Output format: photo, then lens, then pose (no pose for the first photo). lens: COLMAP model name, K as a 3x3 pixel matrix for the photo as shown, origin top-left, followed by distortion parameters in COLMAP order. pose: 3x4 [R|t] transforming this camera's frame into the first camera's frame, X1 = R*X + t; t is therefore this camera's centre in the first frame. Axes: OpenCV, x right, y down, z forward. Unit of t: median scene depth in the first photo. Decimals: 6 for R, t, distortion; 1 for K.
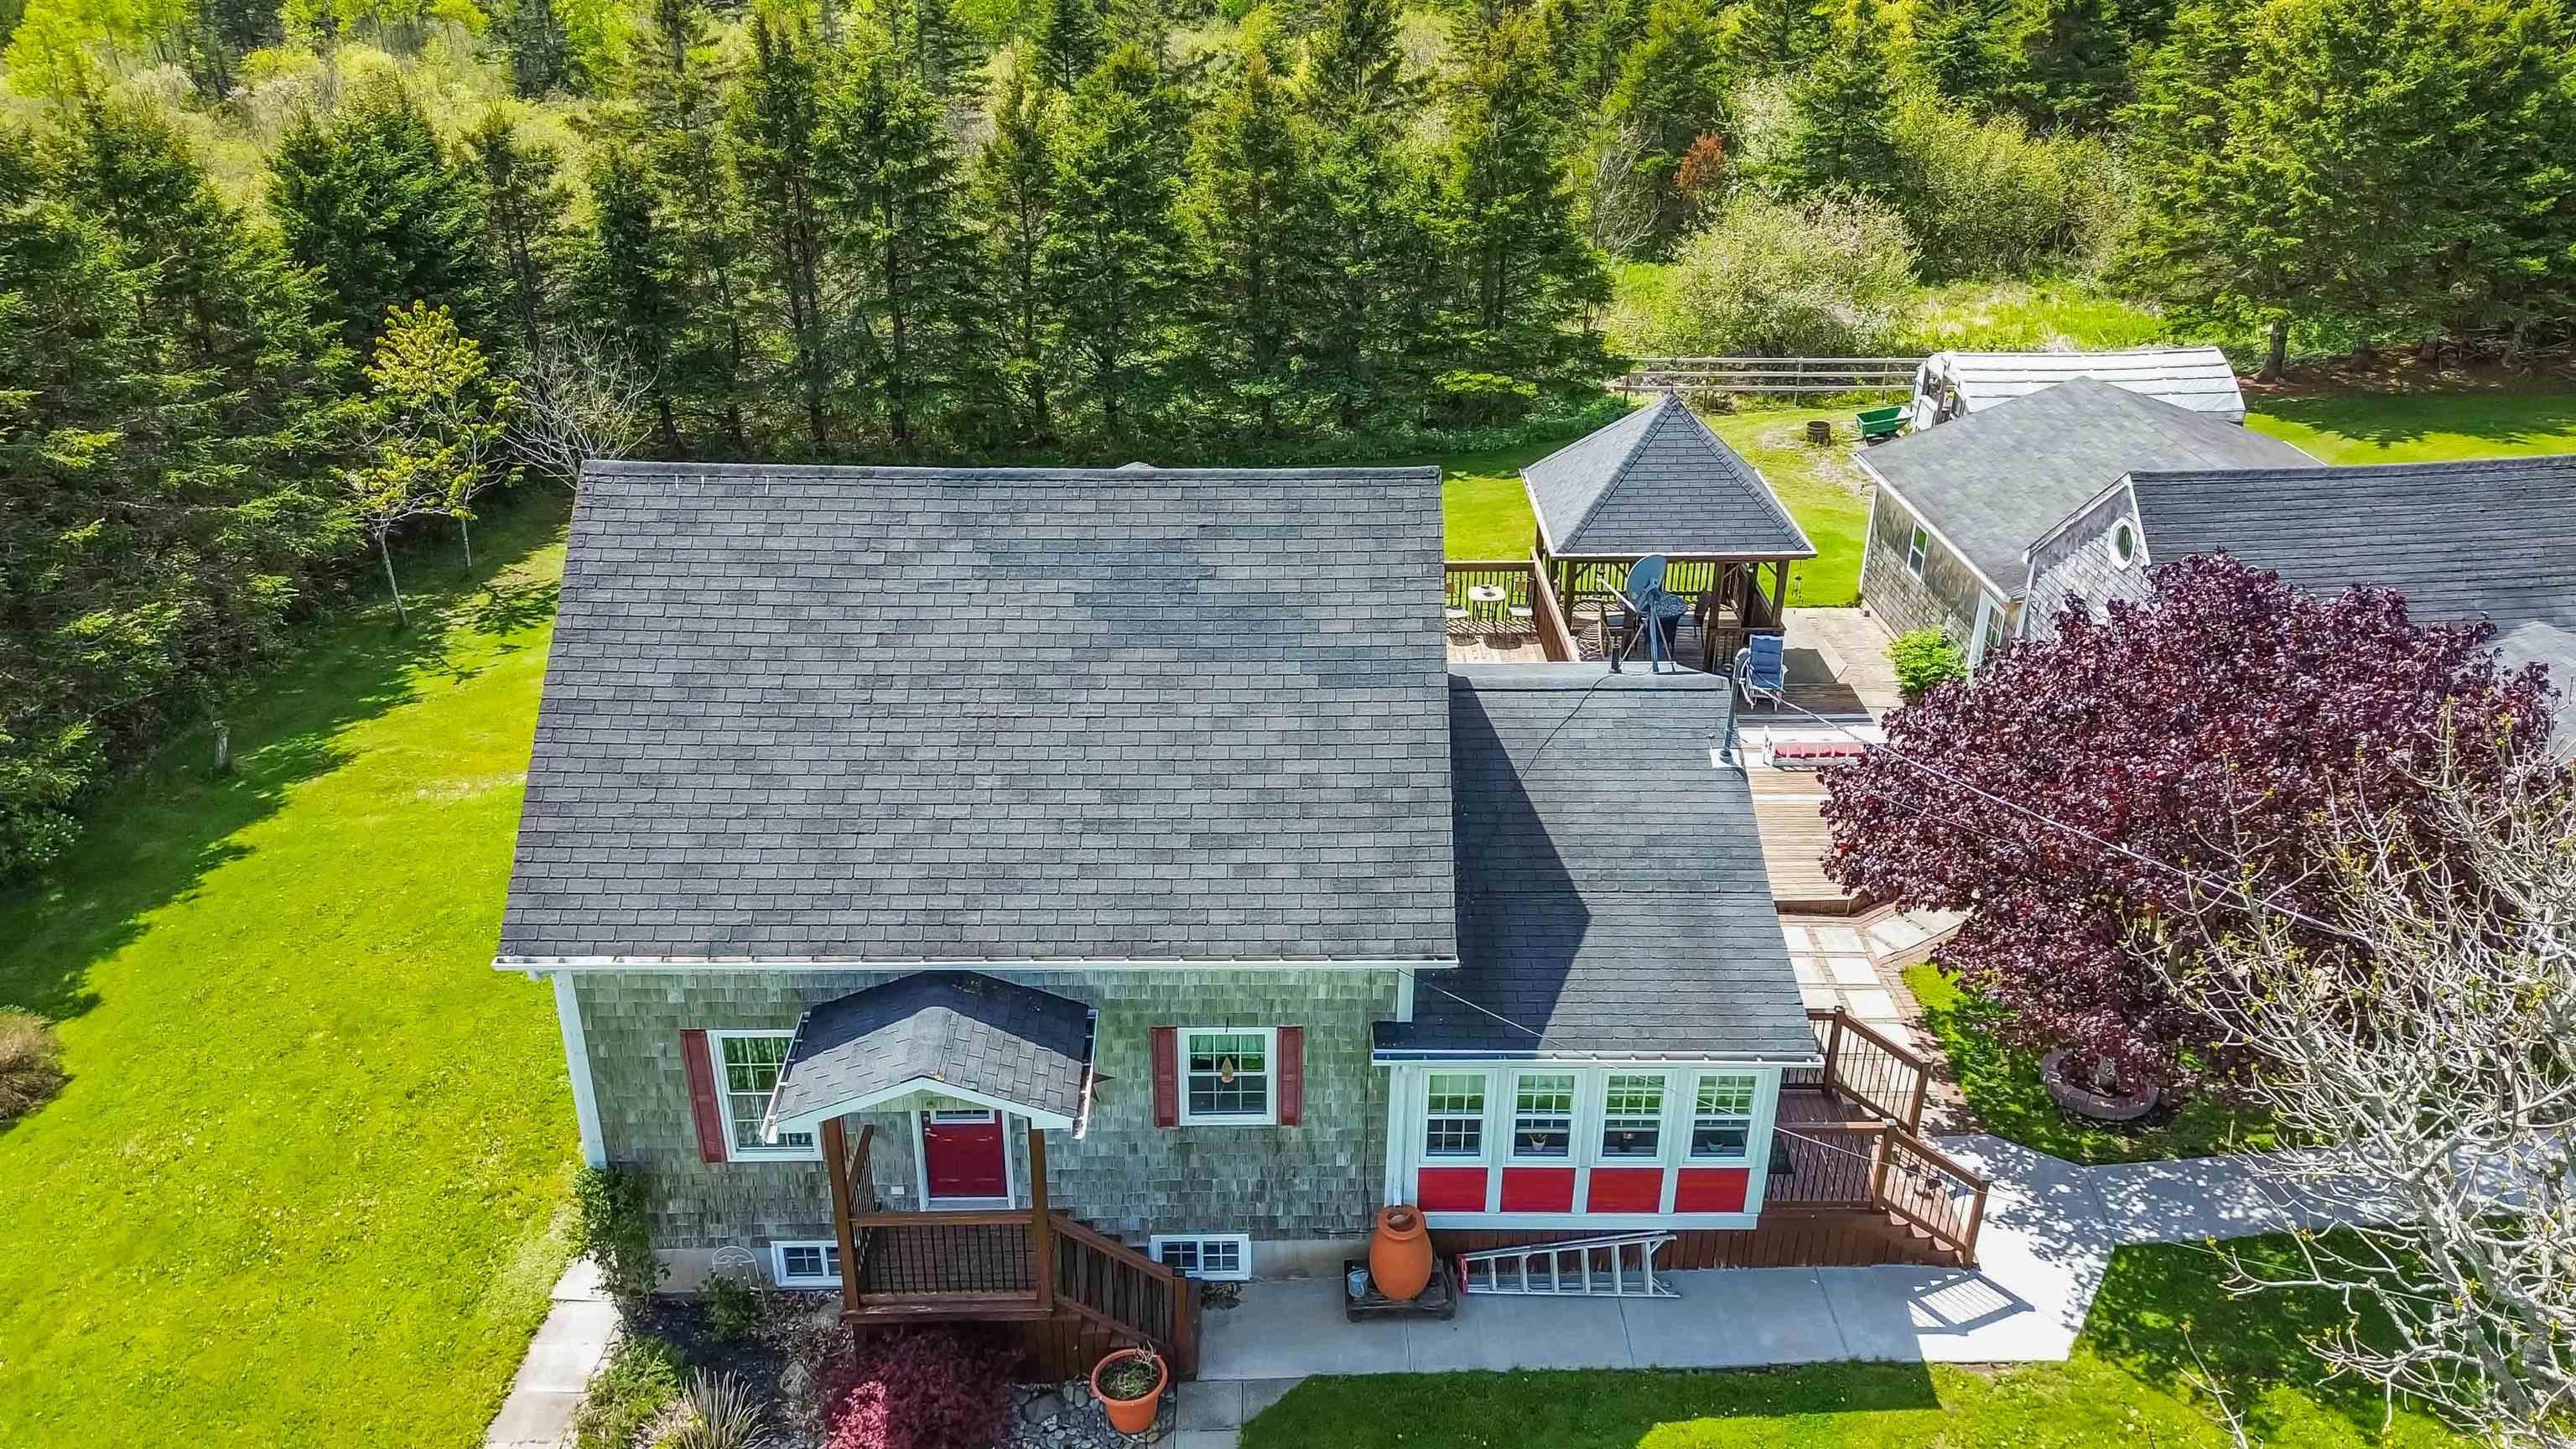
lens RADIAL K [[1861.0, 0, 1294.1], [0, 1861.0, 715.9], [0, 0, 1]] dist [0.029742, -0.006159]
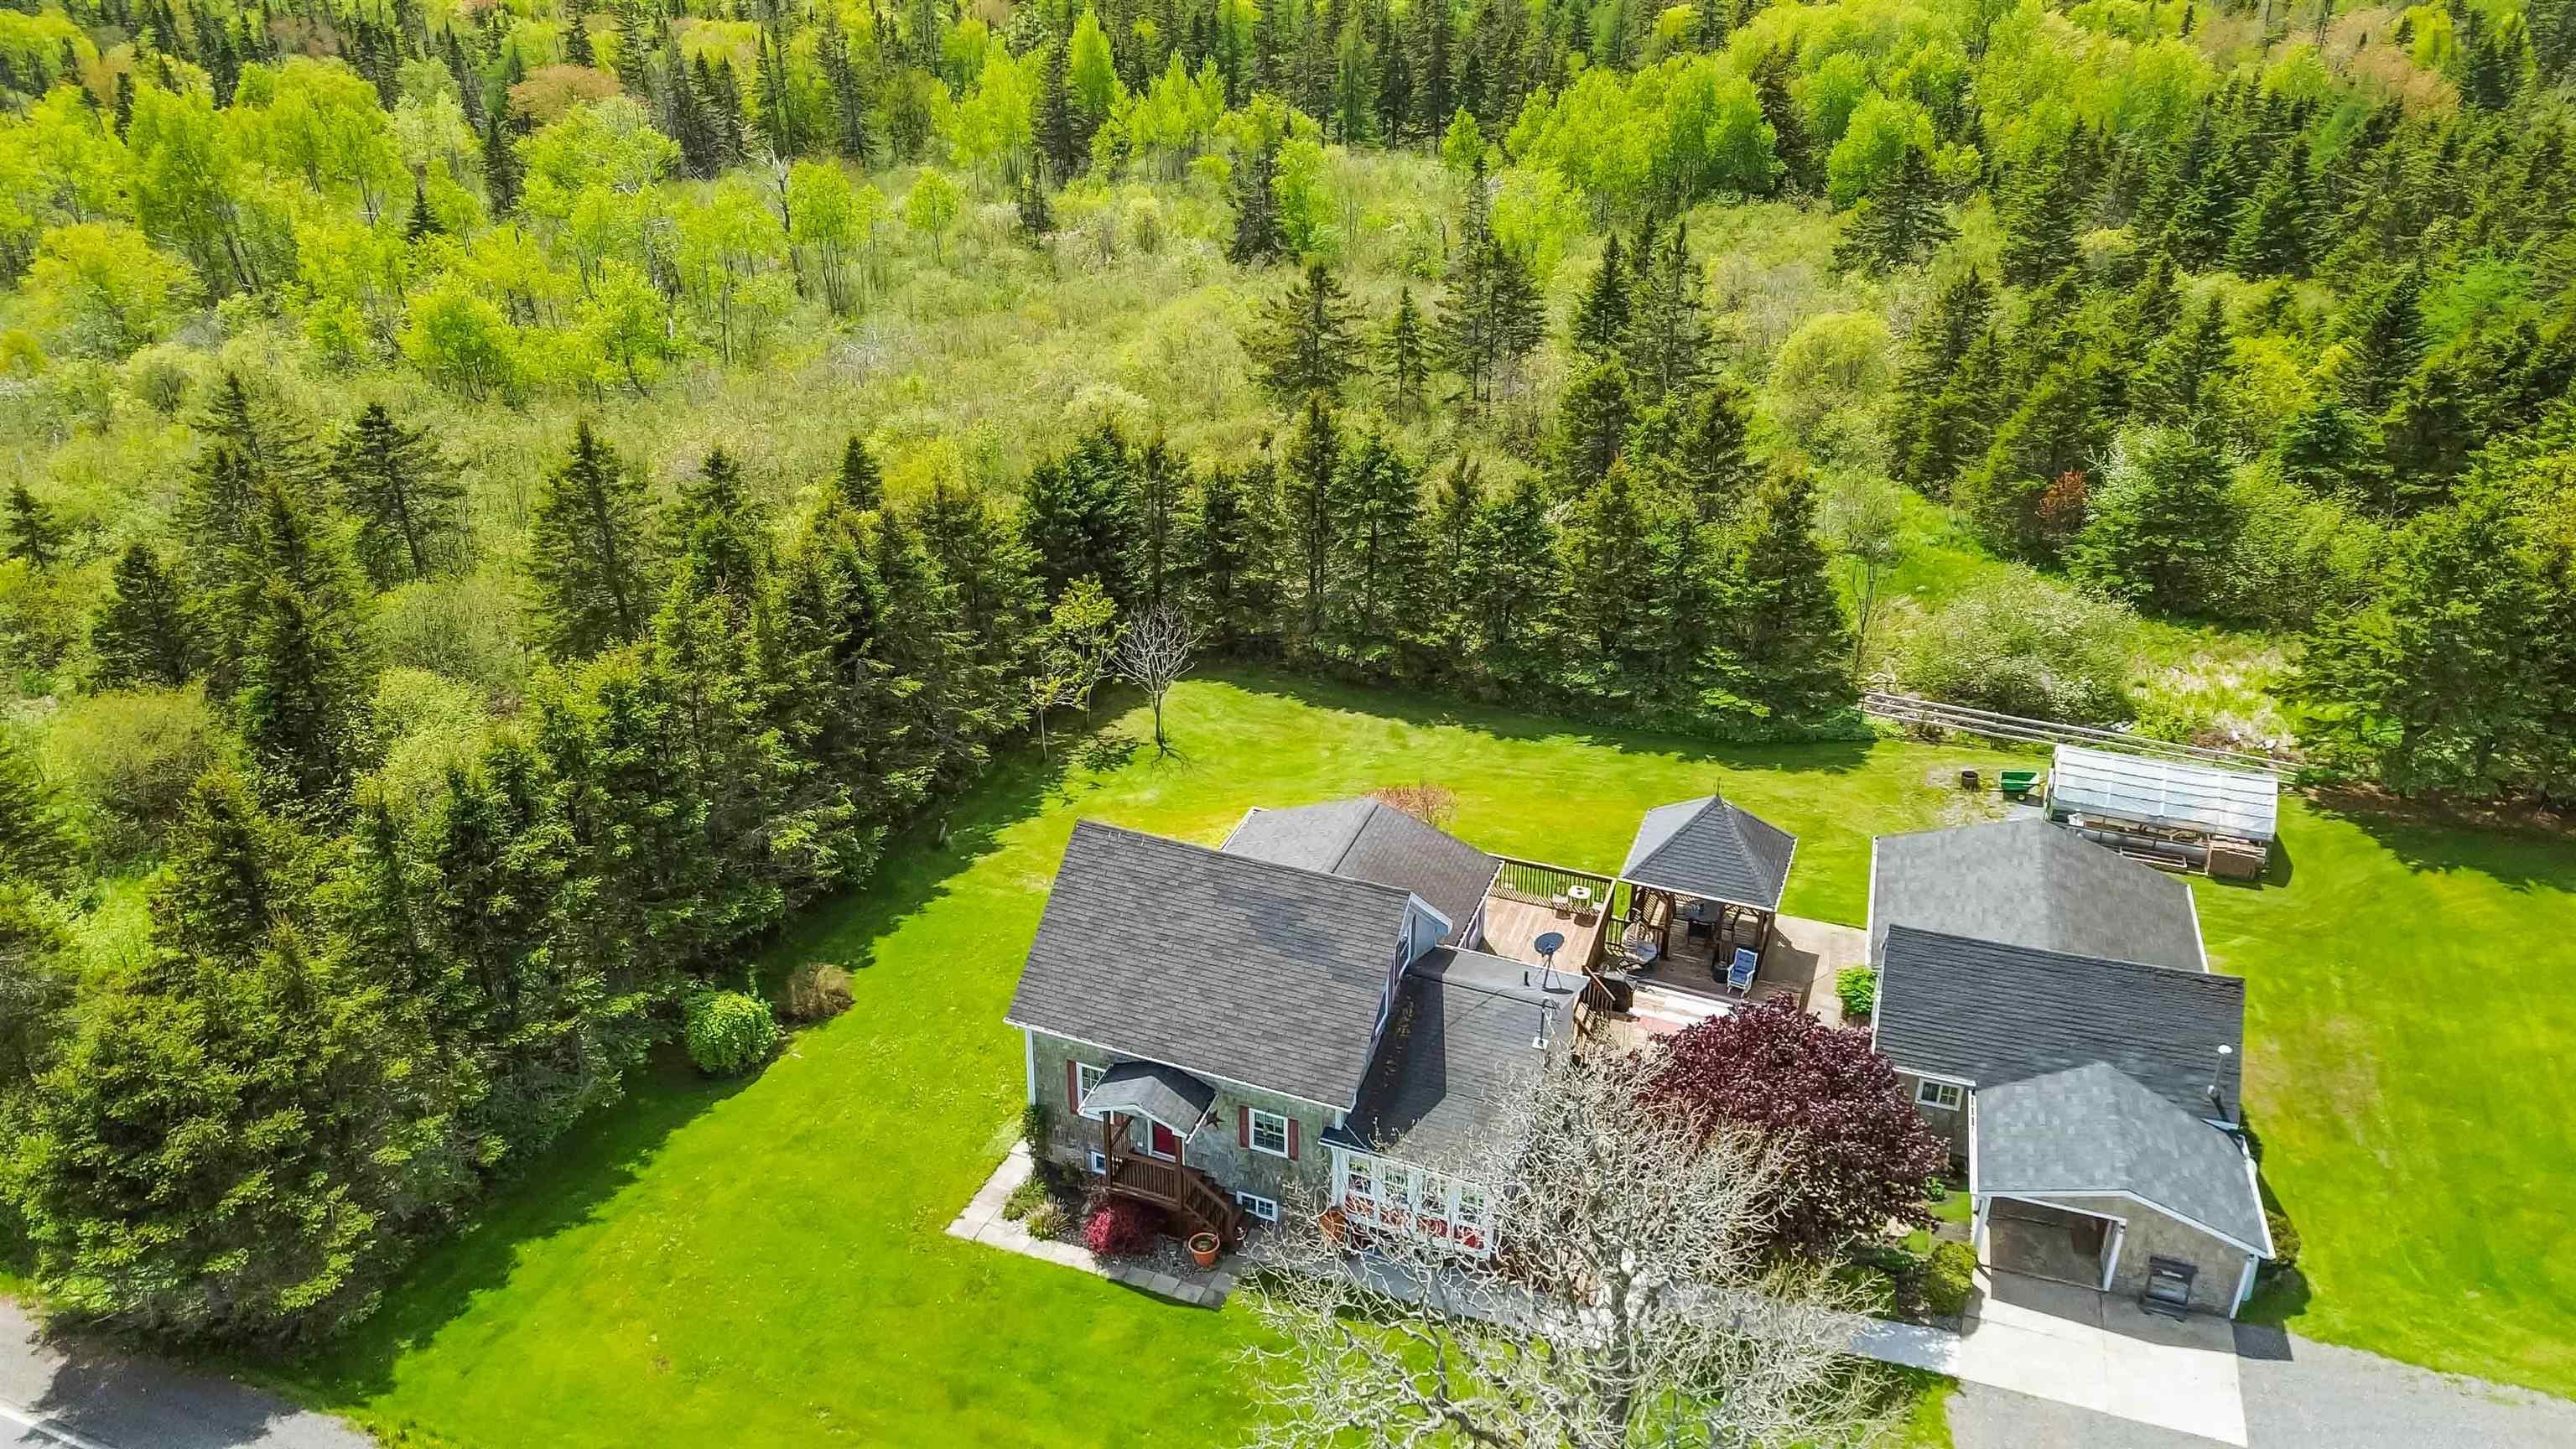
lens RADIAL K [[1863.0, 0, 1224.8], [0, 1863.0, 712.5], [0, 0, 1]] dist [0.077155, -0.001991]
pose [[0.912297, 0.164890, -0.374868, 0.700381], [-0.159114, 0.986162, 0.046546, -0.425763], [0.377356, 0.017183, 0.925909, -1.205154]]
